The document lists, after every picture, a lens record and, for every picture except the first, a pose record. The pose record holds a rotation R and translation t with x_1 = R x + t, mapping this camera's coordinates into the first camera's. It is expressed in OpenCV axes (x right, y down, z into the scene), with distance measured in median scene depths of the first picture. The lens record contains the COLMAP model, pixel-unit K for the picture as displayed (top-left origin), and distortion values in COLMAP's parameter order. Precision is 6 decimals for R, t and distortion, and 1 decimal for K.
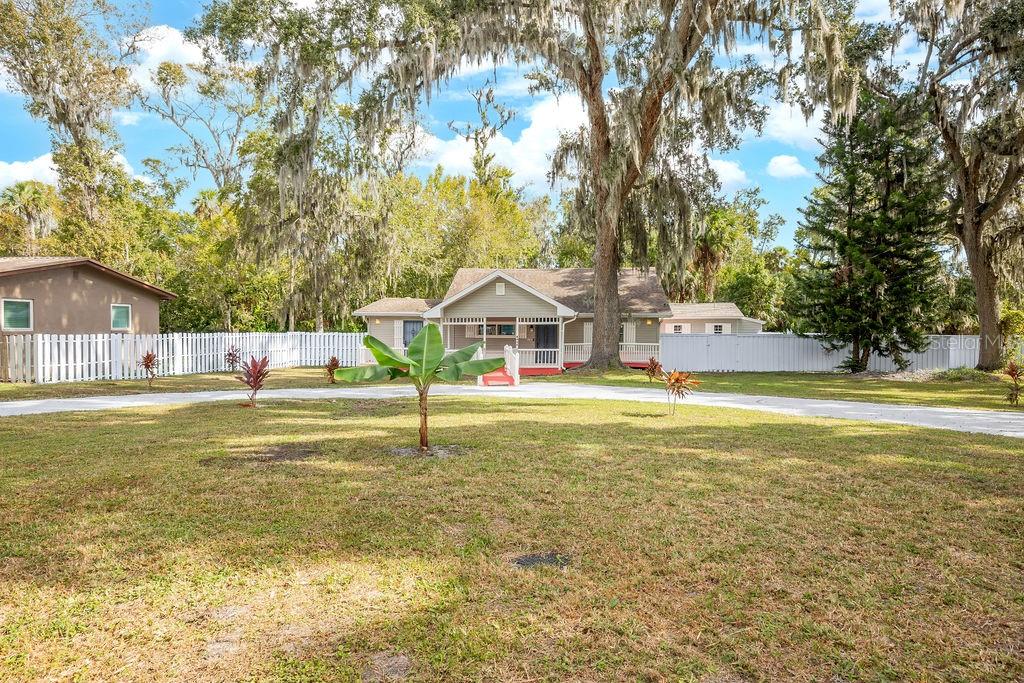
lens RADIAL K [[527.8, 0, 513.8], [0, 527.8, 341.0], [0, 0, 1]] dist [0.002970, 0.000288]
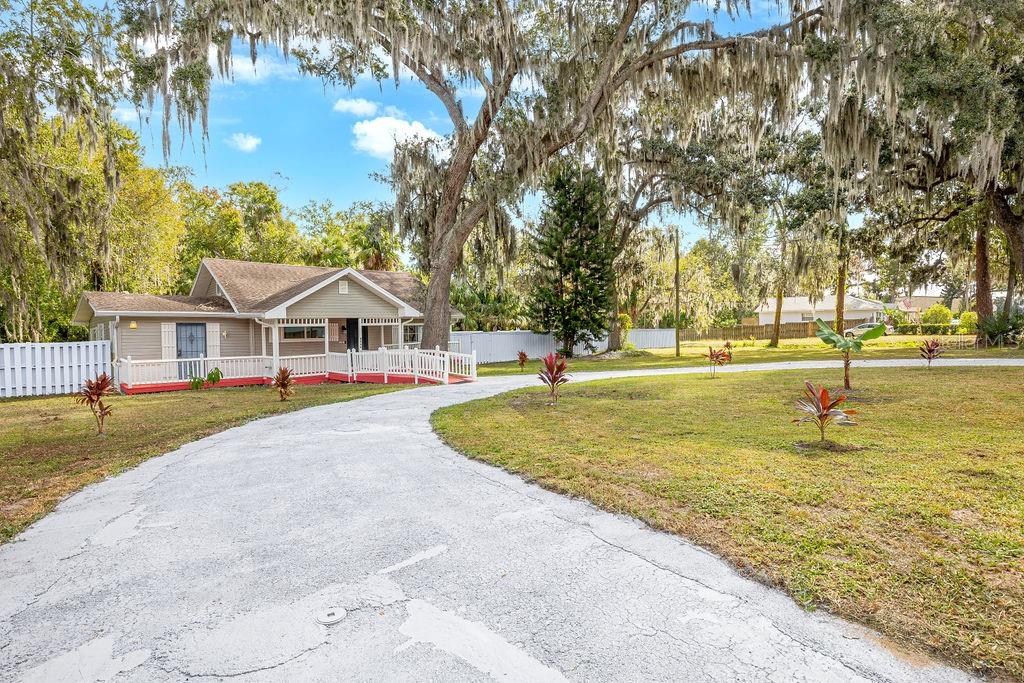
lens RADIAL K [[527.8, 0, 512.6], [0, 527.8, 340.9], [0, 0, 1]] dist [0.002970, 0.000288]
pose [[0.663124, -0.034105, 0.747732, -0.485107], [0.034303, 0.999297, 0.015158, -0.008339], [-0.747723, 0.015599, 0.663827, 0.152054]]
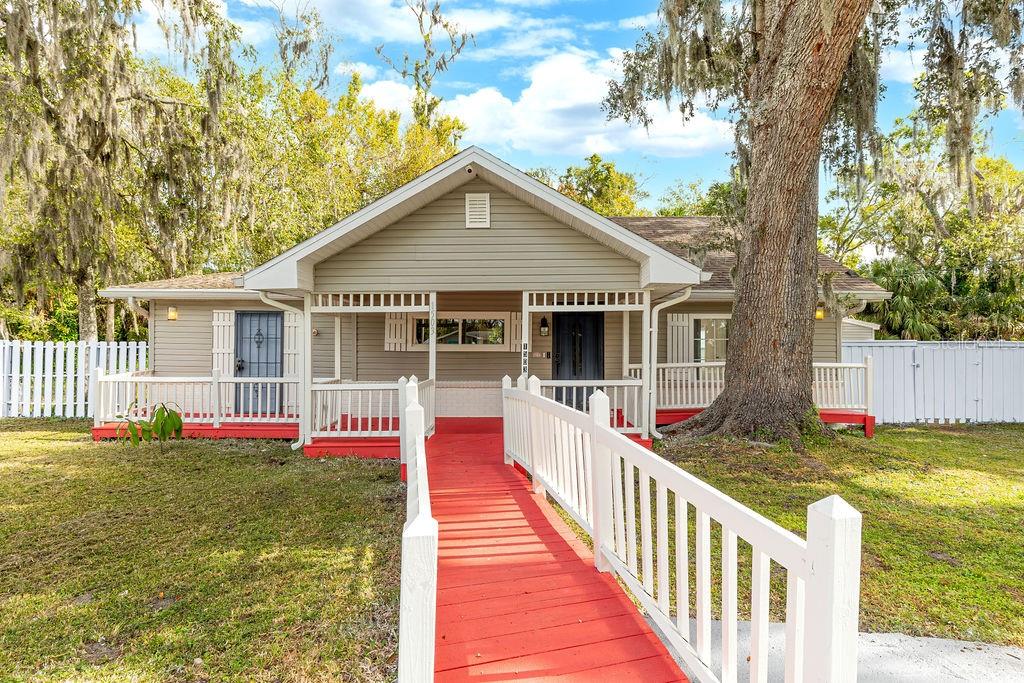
lens RADIAL K [[527.8, 0, 506.3], [0, 527.8, 342.5], [0, 0, 1]] dist [0.002970, 0.000288]
pose [[0.995823, -0.005124, 0.091165, -0.036135], [0.007160, 0.999732, -0.022025, -0.003018], [-0.091028, 0.022585, 0.995592, 0.602118]]
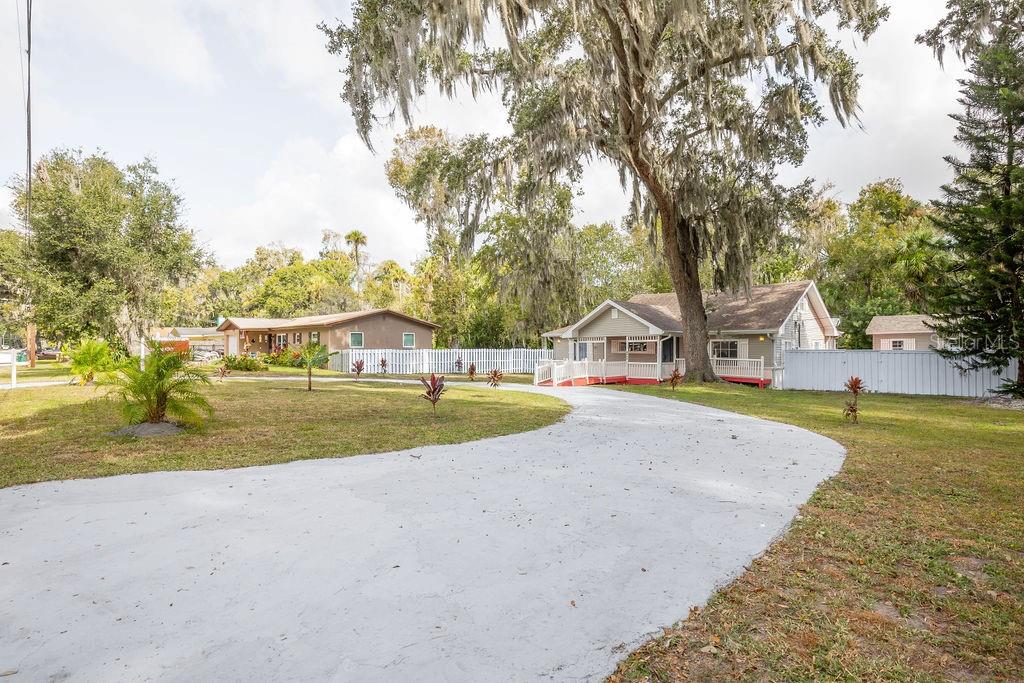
lens RADIAL K [[527.8, 0, 511.4], [0, 527.8, 343.4], [0, 0, 1]] dist [0.002970, 0.000288]
pose [[0.764849, -0.005990, -0.644182, 0.548442], [-0.011103, 0.999686, -0.022478, 0.002229], [0.644114, 0.024345, 0.764542, -0.105847]]
